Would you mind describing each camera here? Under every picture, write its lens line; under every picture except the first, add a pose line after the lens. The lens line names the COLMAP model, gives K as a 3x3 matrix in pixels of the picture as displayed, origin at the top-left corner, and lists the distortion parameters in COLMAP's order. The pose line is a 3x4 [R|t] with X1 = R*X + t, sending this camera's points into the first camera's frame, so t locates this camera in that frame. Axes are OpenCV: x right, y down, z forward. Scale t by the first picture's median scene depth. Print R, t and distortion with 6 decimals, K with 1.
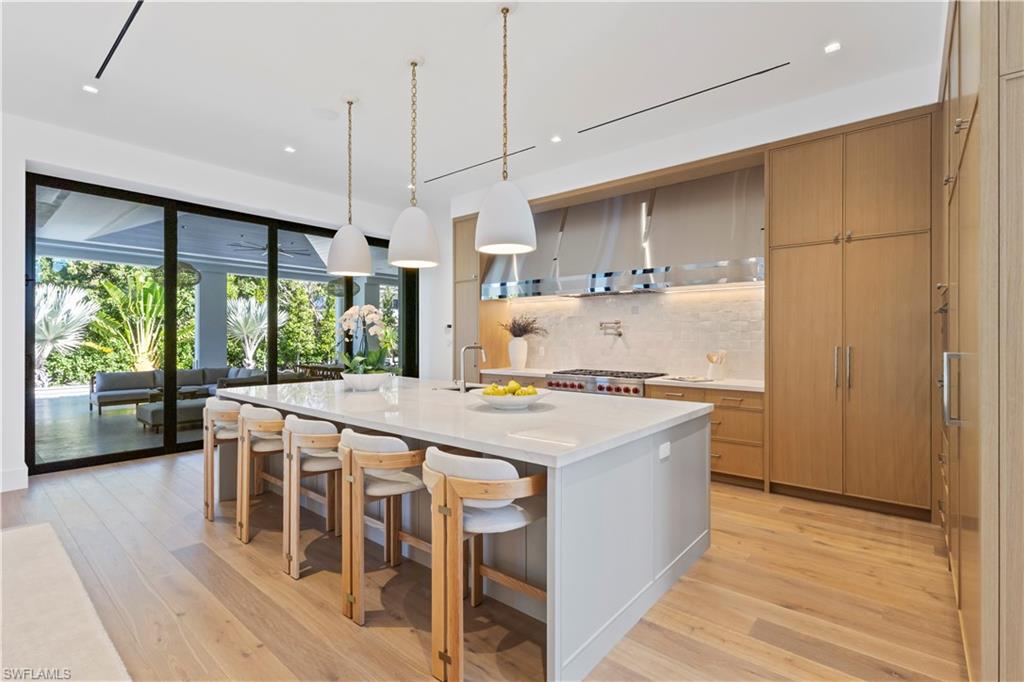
lens RADIAL K [[470.3, 0, 509.5], [0, 470.3, 325.3], [0, 0, 1]] dist [0.020686, -0.000044]
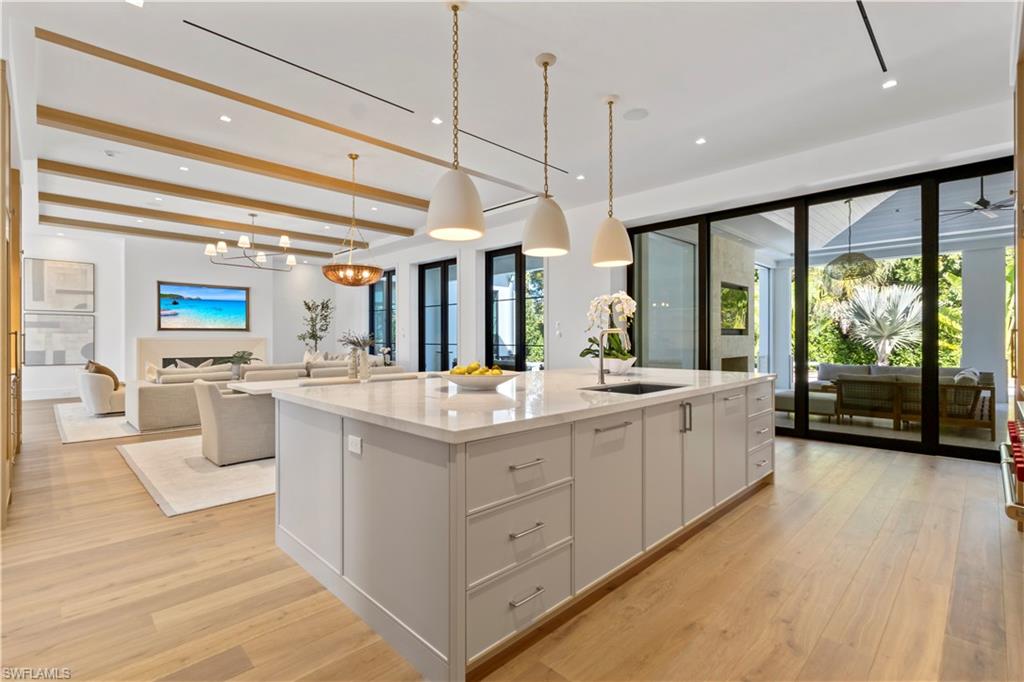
lens RADIAL K [[471.3, 0, 512.0], [0, 471.3, 341.0], [0, 0, 1]] dist [0.029808, 0.000161]
pose [[-0.080516, 0.005980, -0.996735, 0.943324], [0.028895, 0.999576, 0.003663, 0.059404], [0.996334, -0.028506, -0.080655, 1.106414]]
